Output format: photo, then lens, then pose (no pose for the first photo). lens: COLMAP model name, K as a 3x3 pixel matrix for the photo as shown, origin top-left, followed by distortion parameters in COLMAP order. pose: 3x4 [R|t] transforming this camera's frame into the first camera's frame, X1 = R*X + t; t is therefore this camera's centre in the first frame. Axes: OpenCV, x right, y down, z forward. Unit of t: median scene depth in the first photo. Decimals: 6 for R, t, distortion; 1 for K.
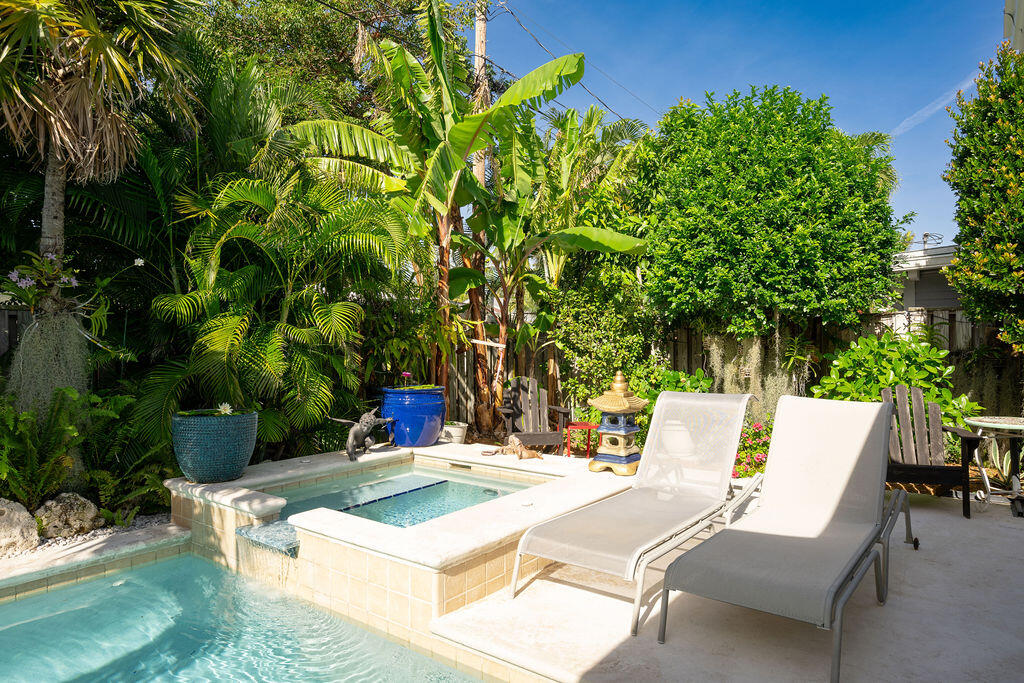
lens RADIAL K [[615.9, 0, 511.7], [0, 615.9, 346.6], [0, 0, 1]] dist [-0.007928, -0.001508]
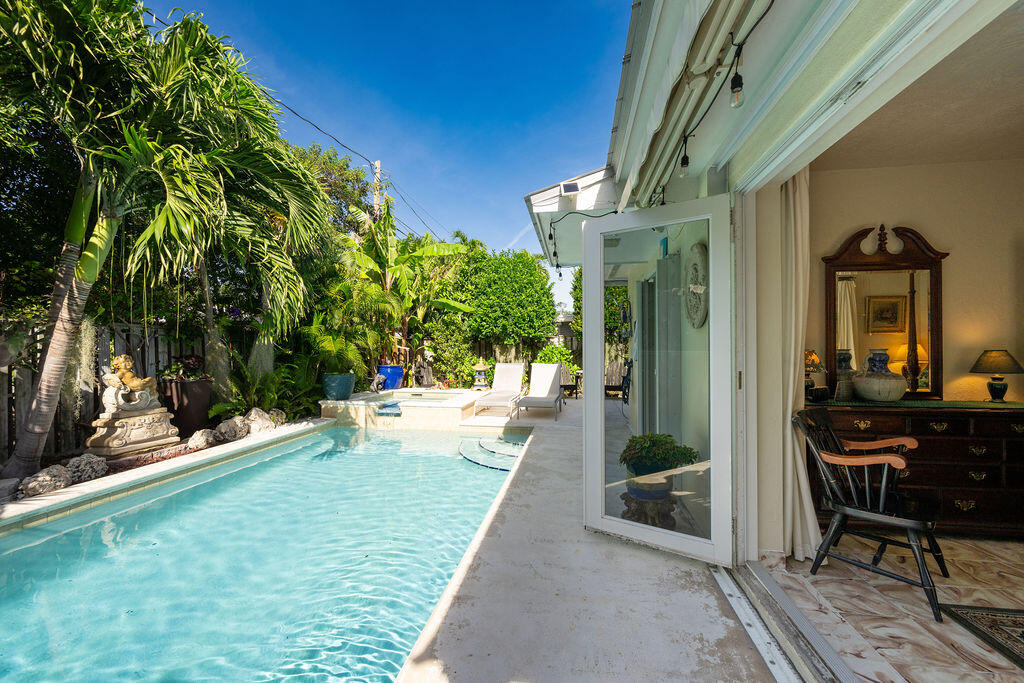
lens RADIAL K [[400.3, 0, 509.5], [0, 400.3, 346.6], [0, 0, 1]] dist [-0.001813, -0.000234]
pose [[0.886723, 0.006014, 0.462262, -0.483868], [-0.001806, 0.999953, -0.009546, 0.007365], [-0.462297, 0.007630, 0.886692, -0.627538]]
